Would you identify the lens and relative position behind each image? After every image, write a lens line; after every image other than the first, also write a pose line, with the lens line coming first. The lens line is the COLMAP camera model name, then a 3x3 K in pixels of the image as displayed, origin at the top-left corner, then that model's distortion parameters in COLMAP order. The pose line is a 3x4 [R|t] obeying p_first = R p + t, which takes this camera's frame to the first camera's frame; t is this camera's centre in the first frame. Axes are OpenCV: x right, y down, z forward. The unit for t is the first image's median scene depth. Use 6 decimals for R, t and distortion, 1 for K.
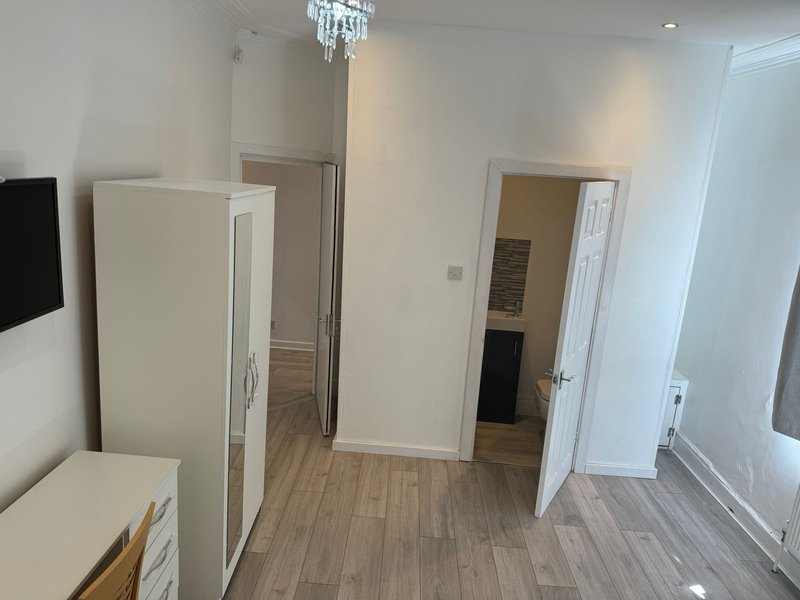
lens RADIAL K [[572.1, 0, 398.2], [0, 572.1, 298.9], [0, 0, 1]] dist [0.008100, -0.016598]
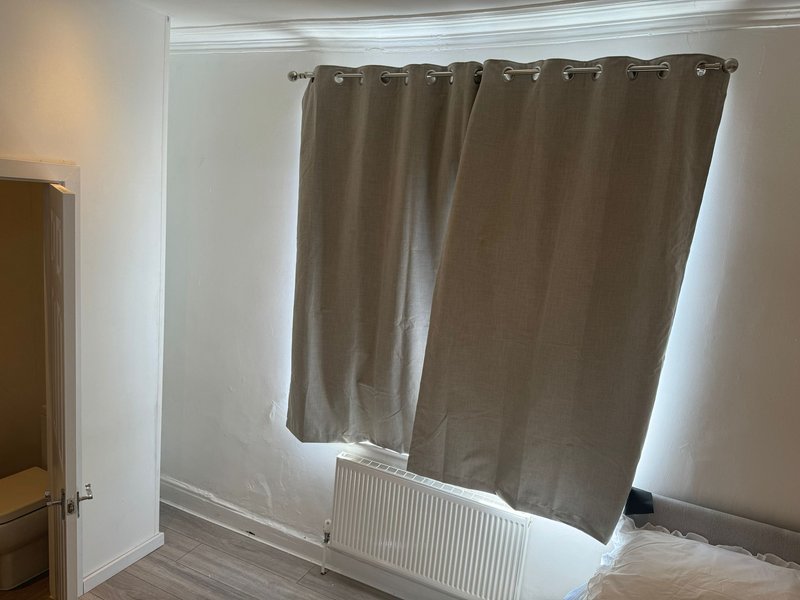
lens RADIAL K [[572.1, 0, 397.8], [0, 572.1, 304.2], [0, 0, 1]] dist [0.008100, -0.016598]
pose [[0.430889, -0.197795, 0.880461, -0.072912], [0.165634, 0.976442, 0.138297, -0.095596], [-0.887074, 0.086244, 0.453500, 0.357880]]
